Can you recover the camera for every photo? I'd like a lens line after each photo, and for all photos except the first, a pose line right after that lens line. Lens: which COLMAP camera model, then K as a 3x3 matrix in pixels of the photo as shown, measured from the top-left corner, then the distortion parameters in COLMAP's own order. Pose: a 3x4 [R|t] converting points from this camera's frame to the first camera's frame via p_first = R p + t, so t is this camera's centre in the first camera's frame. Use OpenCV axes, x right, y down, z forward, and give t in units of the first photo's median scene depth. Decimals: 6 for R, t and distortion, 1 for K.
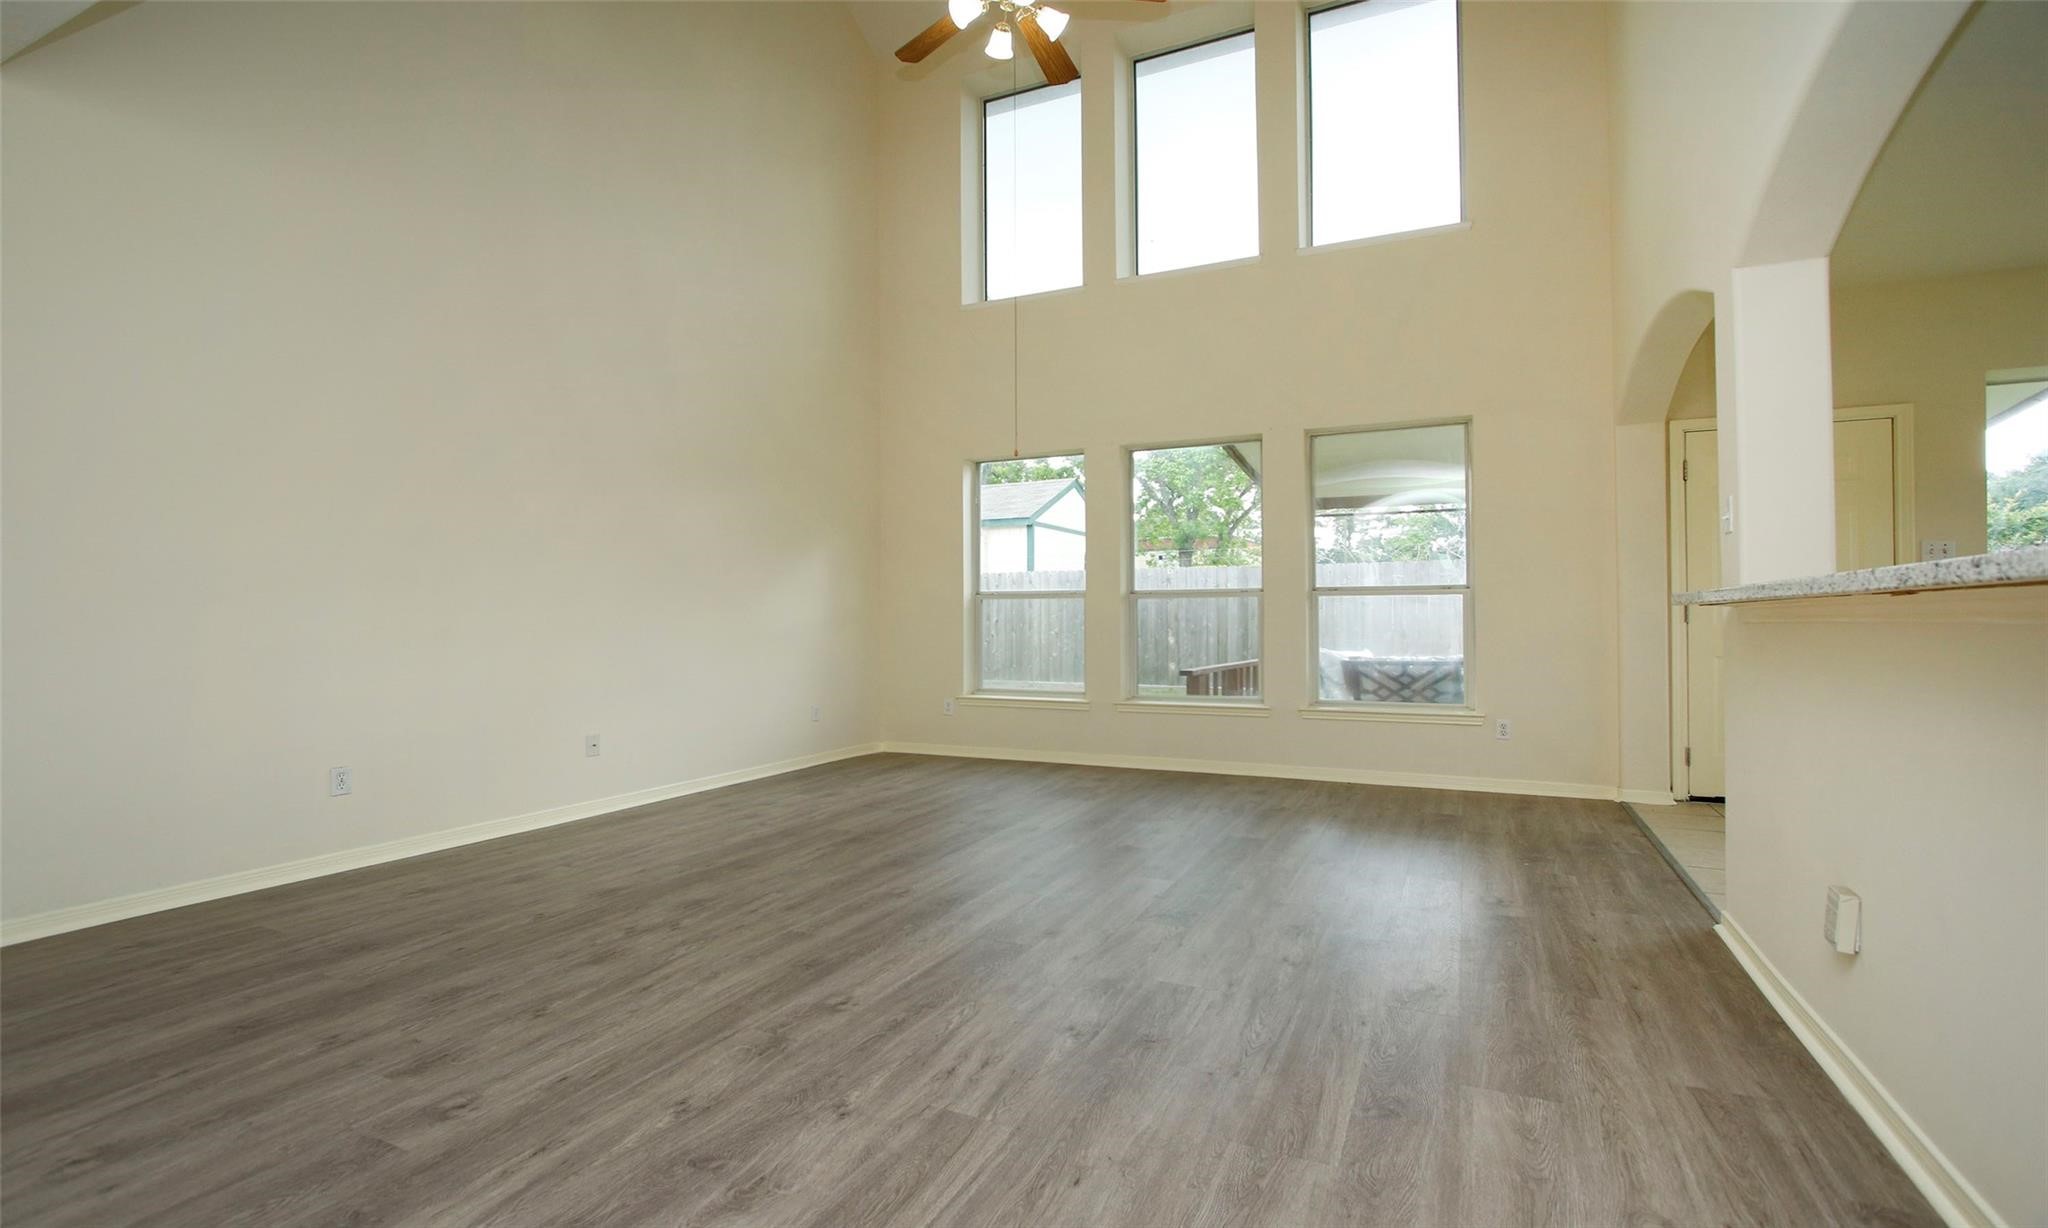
lens RADIAL K [[926.9, 0, 1016.6], [0, 926.9, 609.3], [0, 0, 1]] dist [-0.009647, 0.001067]
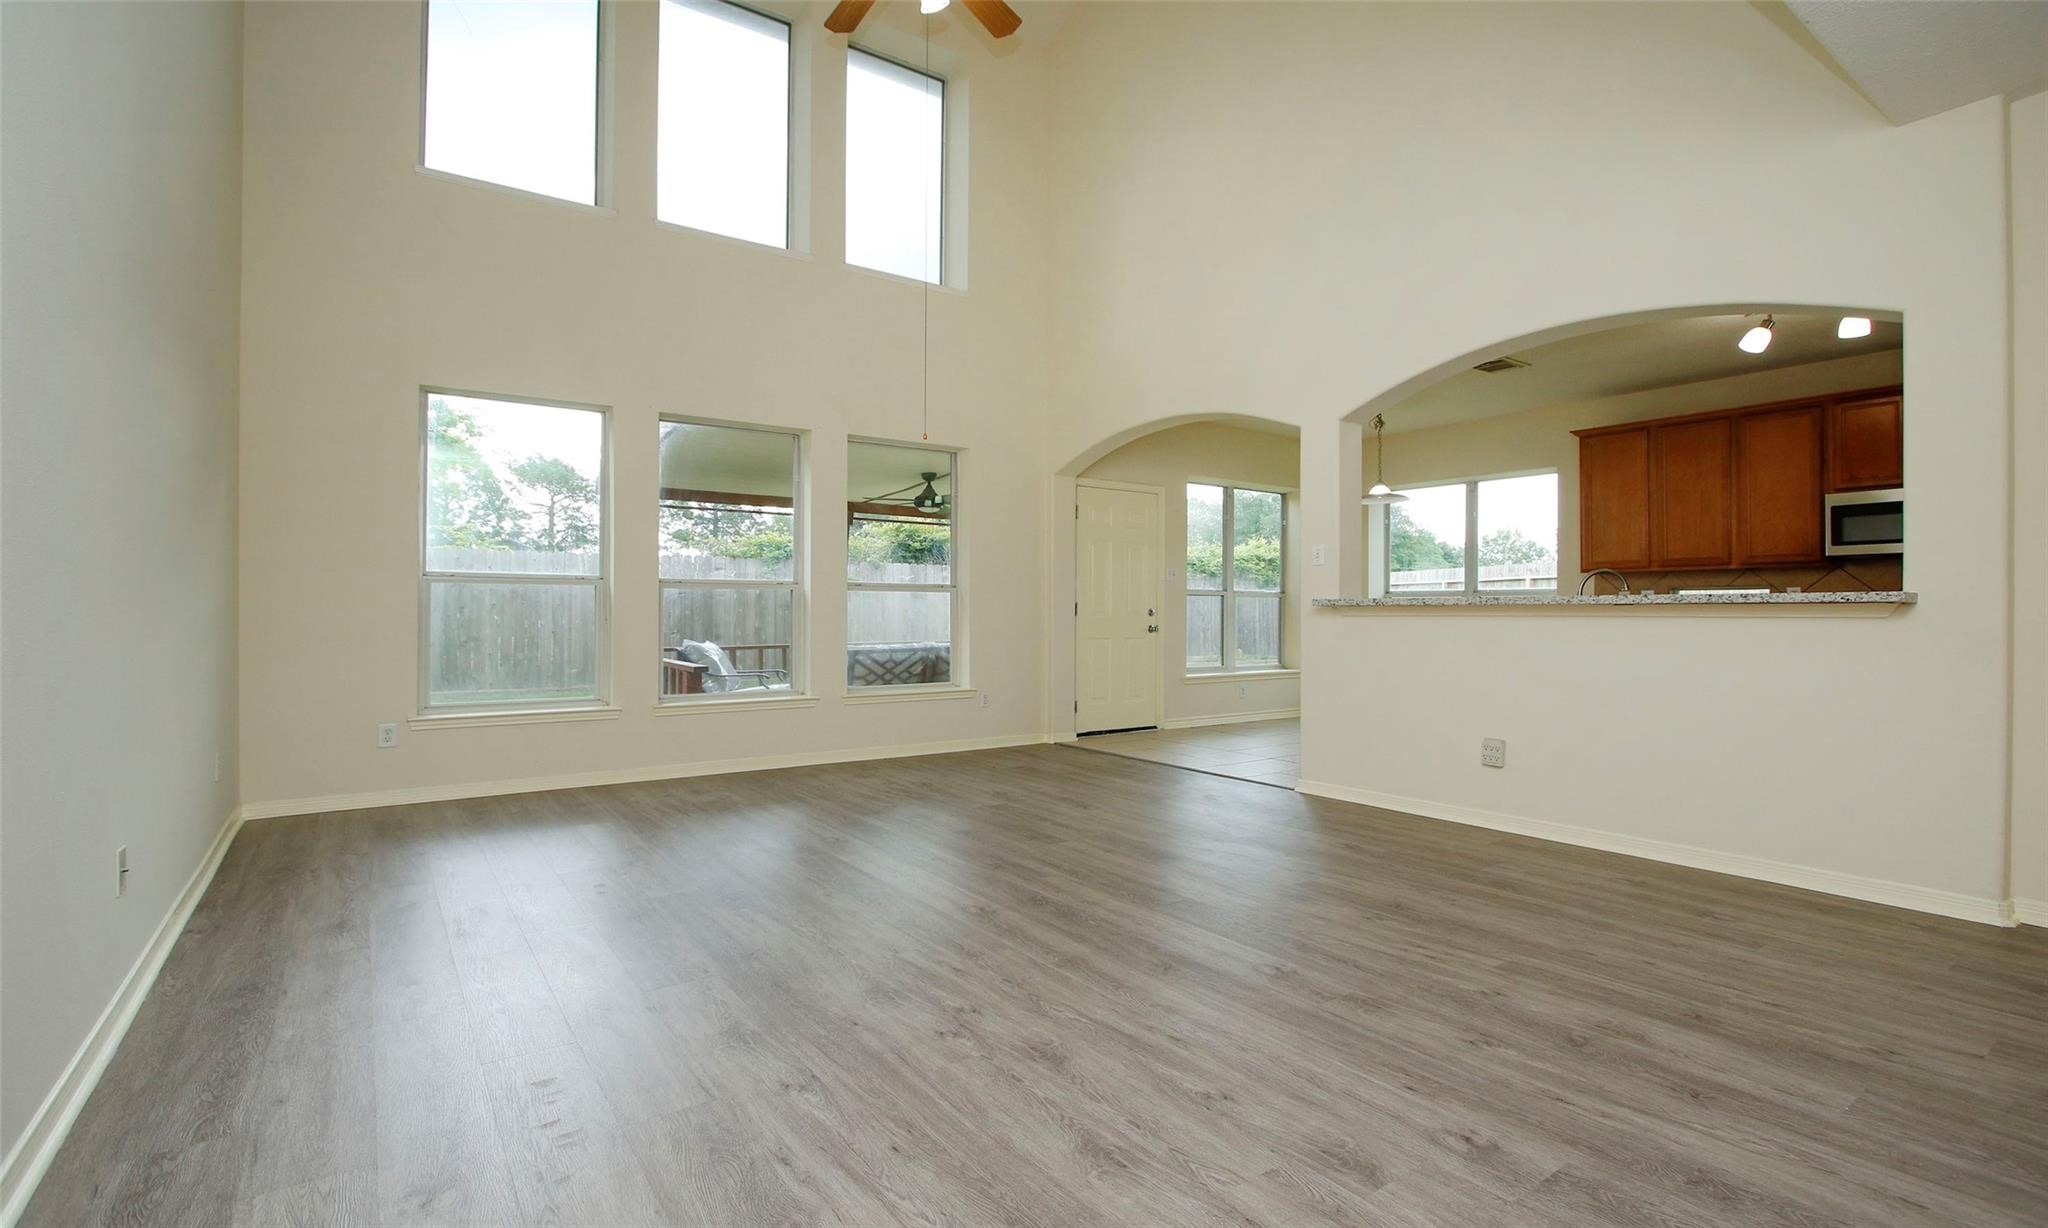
lens RADIAL K [[926.9, 0, 1016.6], [0, 926.9, 609.3], [0, 0, 1]] dist [-0.009647, 0.001067]
pose [[0.486935, 0.009754, 0.873384, -1.085654], [-0.017381, 0.999848, -0.001476, 0.011593], [-0.873265, -0.014461, 0.487031, 0.631867]]
